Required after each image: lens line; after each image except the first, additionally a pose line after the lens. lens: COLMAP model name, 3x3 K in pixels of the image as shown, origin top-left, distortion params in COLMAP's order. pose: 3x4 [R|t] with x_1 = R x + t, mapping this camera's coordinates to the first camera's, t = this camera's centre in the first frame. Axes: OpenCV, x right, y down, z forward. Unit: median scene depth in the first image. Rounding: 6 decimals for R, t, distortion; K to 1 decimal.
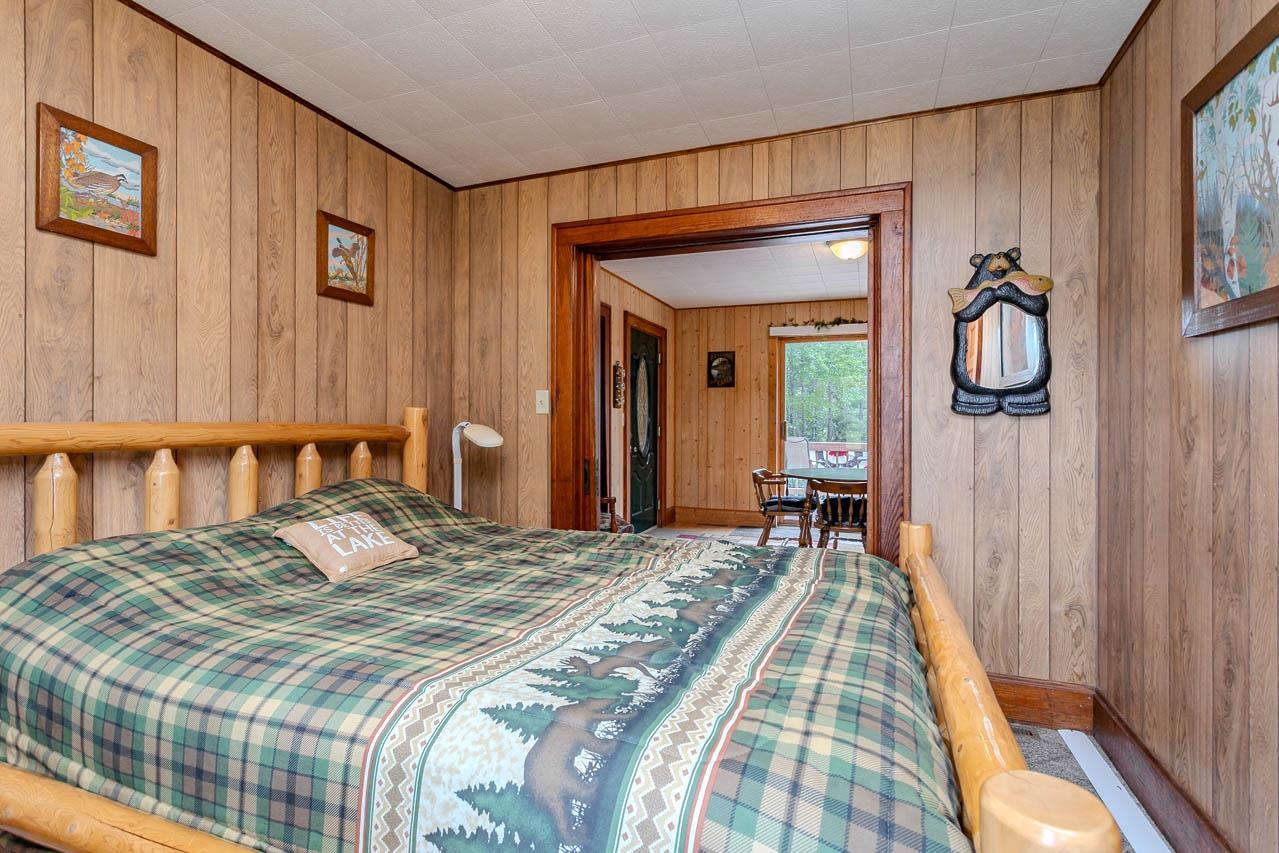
lens RADIAL K [[604.0, 0, 635.0], [0, 604.0, 424.1], [0, 0, 1]] dist [-0.000920, 0.001838]
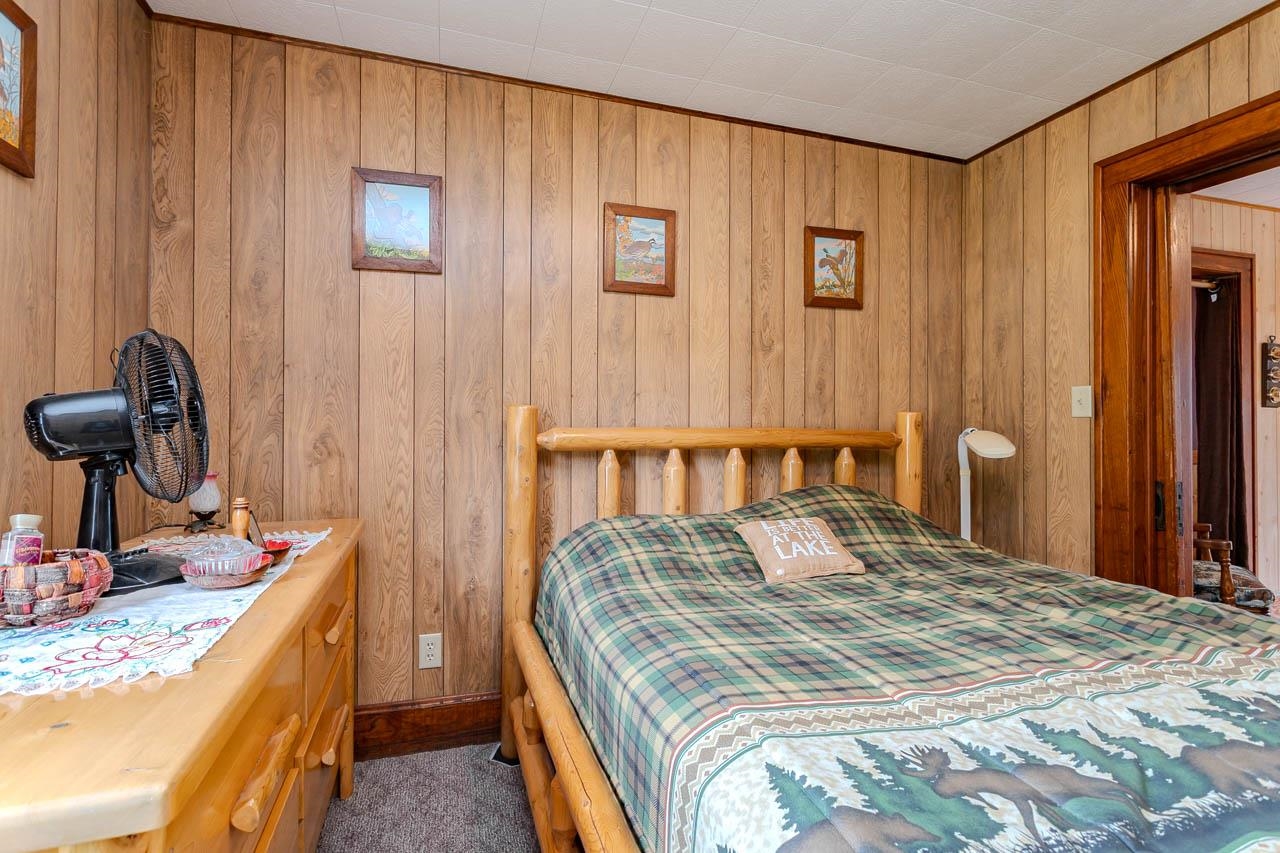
lens RADIAL K [[601.9, 0, 637.7], [0, 601.9, 423.2], [0, 0, 1]] dist [0.000074, 0.001168]
pose [[0.629861, -0.007027, -0.776676, 0.132181], [-0.003122, 0.999928, -0.011579, 0.002165], [0.776702, 0.009718, 0.629794, 0.146893]]
